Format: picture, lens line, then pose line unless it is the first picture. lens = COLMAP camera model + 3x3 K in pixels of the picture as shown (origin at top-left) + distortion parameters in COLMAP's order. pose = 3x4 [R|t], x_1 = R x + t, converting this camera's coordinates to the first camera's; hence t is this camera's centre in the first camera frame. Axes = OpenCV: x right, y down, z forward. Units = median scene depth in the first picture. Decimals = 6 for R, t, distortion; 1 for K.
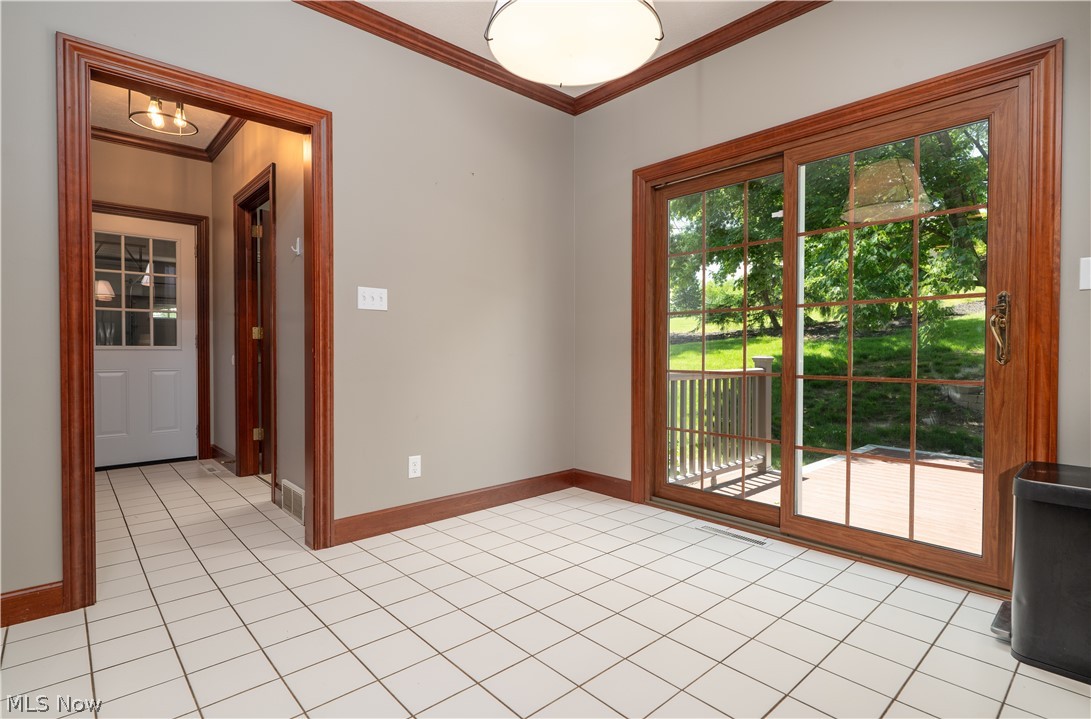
lens RADIAL K [[536.9, 0, 545.2], [0, 536.9, 356.4], [0, 0, 1]] dist [0.001651, 0.000042]
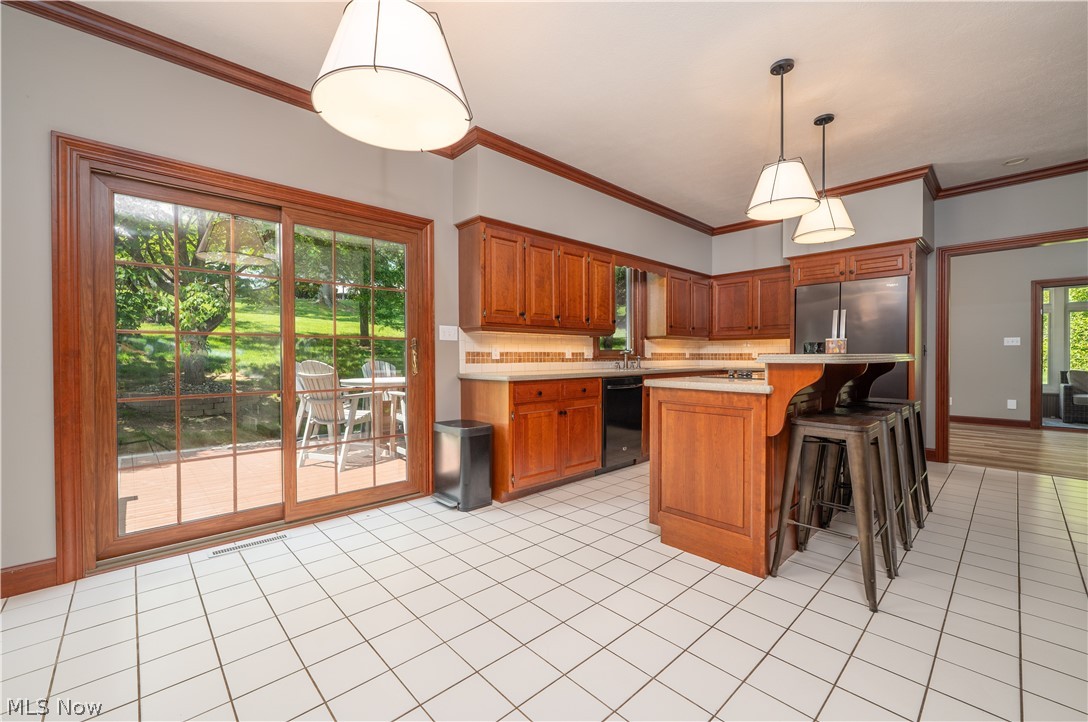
lens RADIAL K [[444.7, 0, 543.7], [0, 444.7, 358.6], [0, 0, 1]] dist [-0.008925, -0.000074]
pose [[-0.021617, -0.015888, 0.999640, -0.568264], [0.009503, 0.999825, 0.016096, -0.051940], [-0.999721, 0.009847, -0.021462, 0.442744]]
